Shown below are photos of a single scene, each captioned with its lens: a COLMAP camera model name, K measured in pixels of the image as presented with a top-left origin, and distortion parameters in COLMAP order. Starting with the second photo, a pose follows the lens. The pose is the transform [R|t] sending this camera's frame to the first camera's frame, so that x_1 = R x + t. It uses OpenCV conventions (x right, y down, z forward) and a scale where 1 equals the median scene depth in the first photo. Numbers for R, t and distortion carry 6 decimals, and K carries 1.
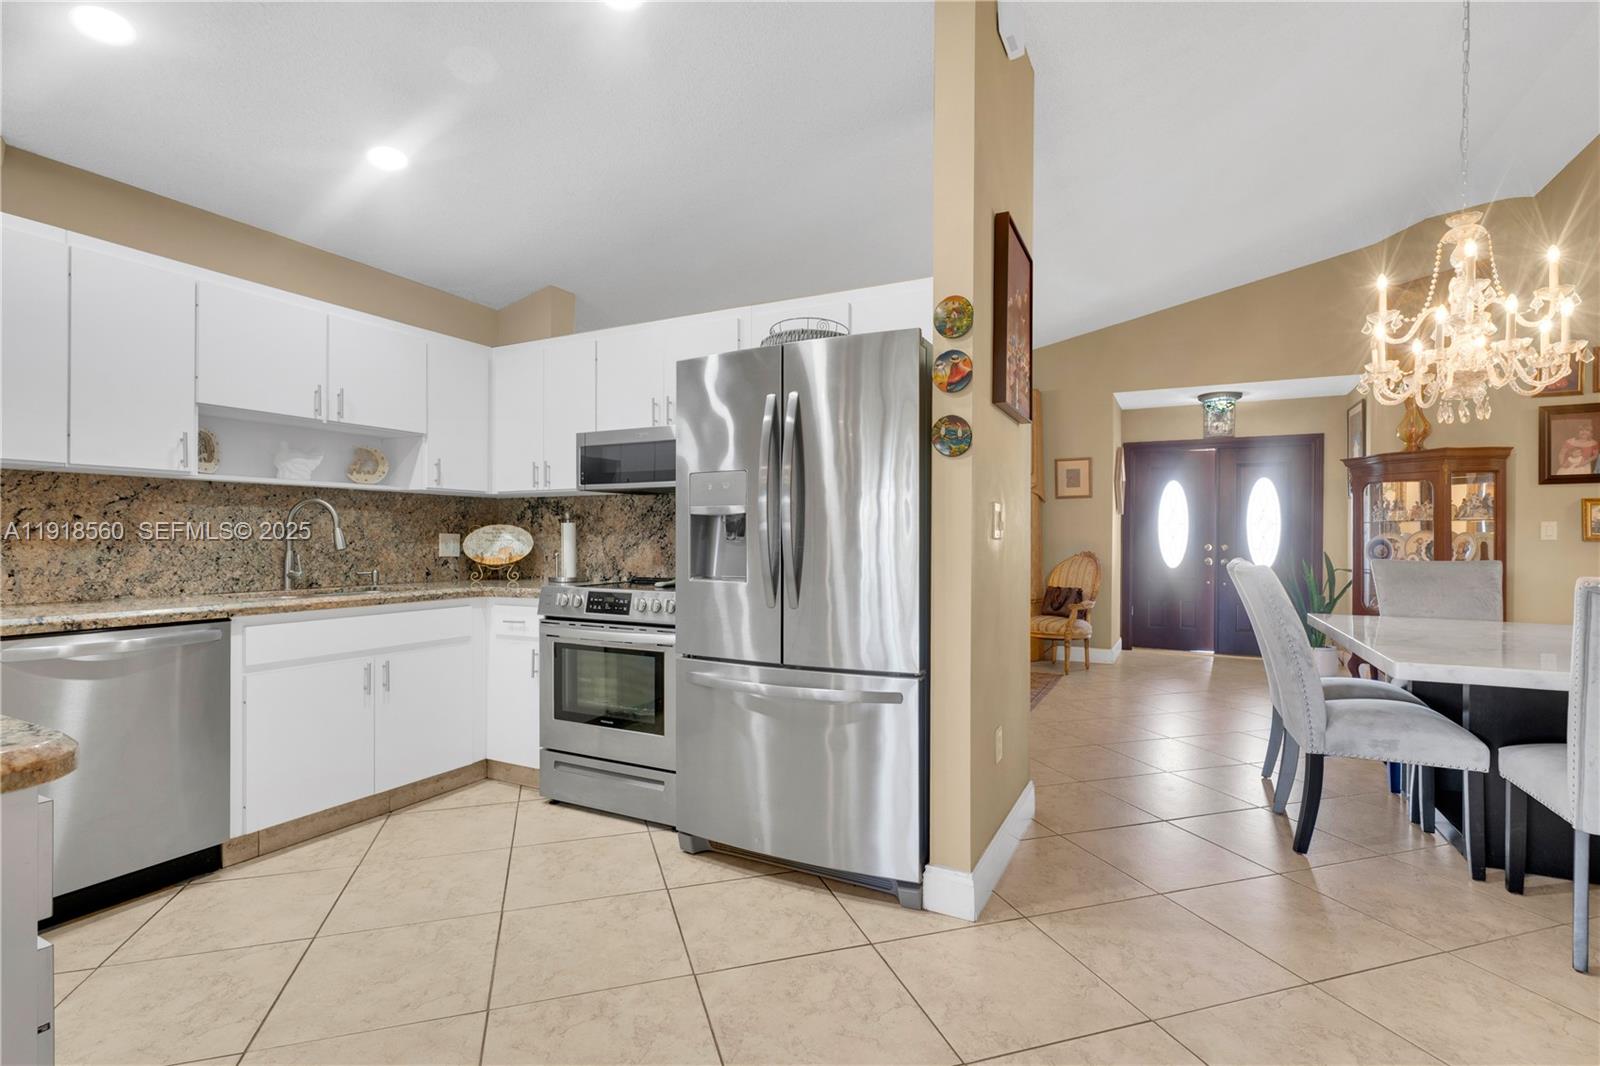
lens RADIAL K [[762.0, 0, 797.7], [0, 762.0, 542.8], [0, 0, 1]] dist [0.003167, -0.000850]
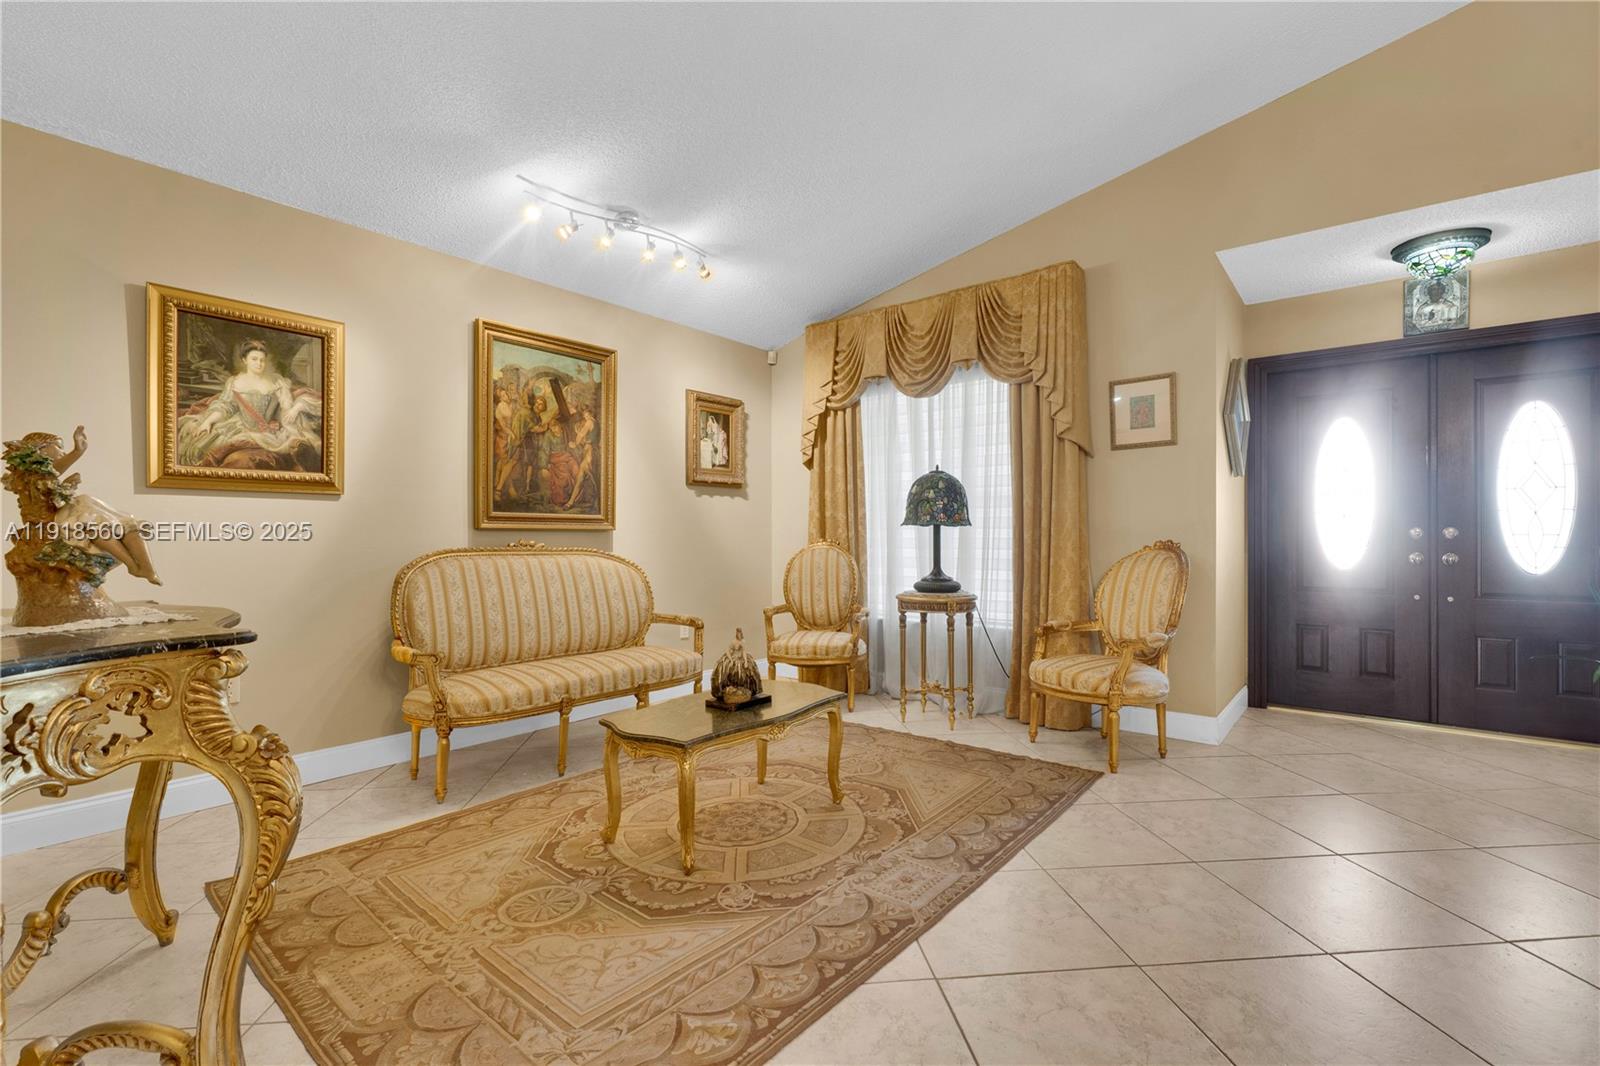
lens RADIAL K [[718.9, 0, 815.0], [0, 718.9, 537.7], [0, 0, 1]] dist [-0.002776, 0.000160]
pose [[0.980481, 0.008313, -0.196440, 0.230460], [-0.007456, 0.999959, 0.005100, 0.007625], [0.196475, -0.003536, 0.980503, 0.430506]]
